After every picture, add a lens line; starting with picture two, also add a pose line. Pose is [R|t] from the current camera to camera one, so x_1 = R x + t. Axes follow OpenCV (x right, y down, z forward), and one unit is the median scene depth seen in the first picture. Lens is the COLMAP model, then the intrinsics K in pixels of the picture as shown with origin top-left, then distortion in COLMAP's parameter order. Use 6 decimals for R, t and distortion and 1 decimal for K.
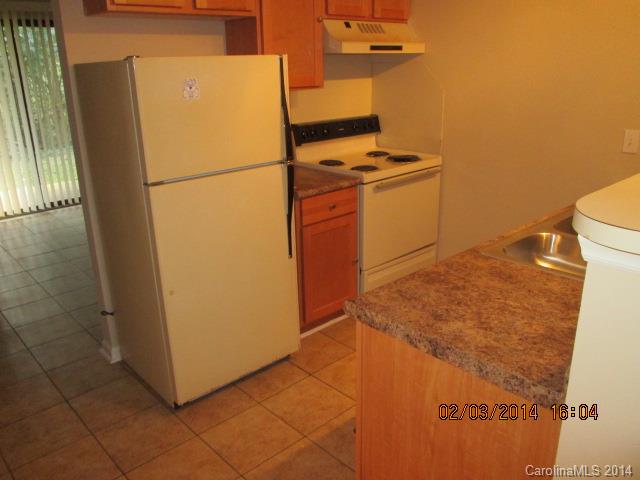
lens RADIAL K [[529.4, 0, 320.6], [0, 529.4, 240.7], [0, 0, 1]] dist [-0.028840, -0.007772]
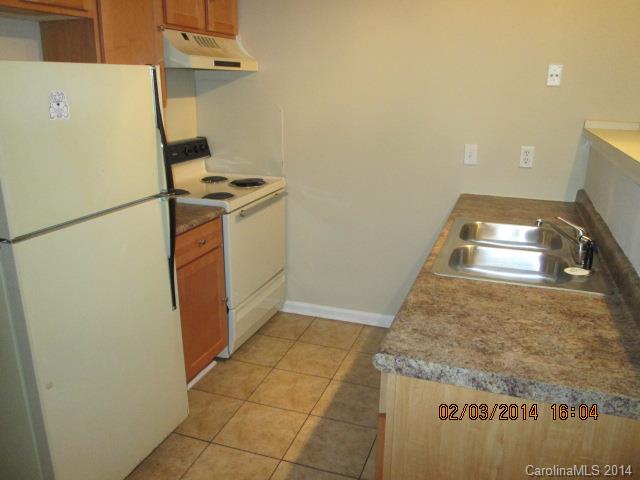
lens RADIAL K [[529.4, 0, 320.4], [0, 529.4, 242.4], [0, 0, 1]] dist [-0.028840, -0.007772]
pose [[0.882842, -0.110035, 0.456599, -0.224663], [0.126532, 0.991947, -0.005603, -0.039128], [-0.452305, 0.062721, 0.889655, 0.157961]]
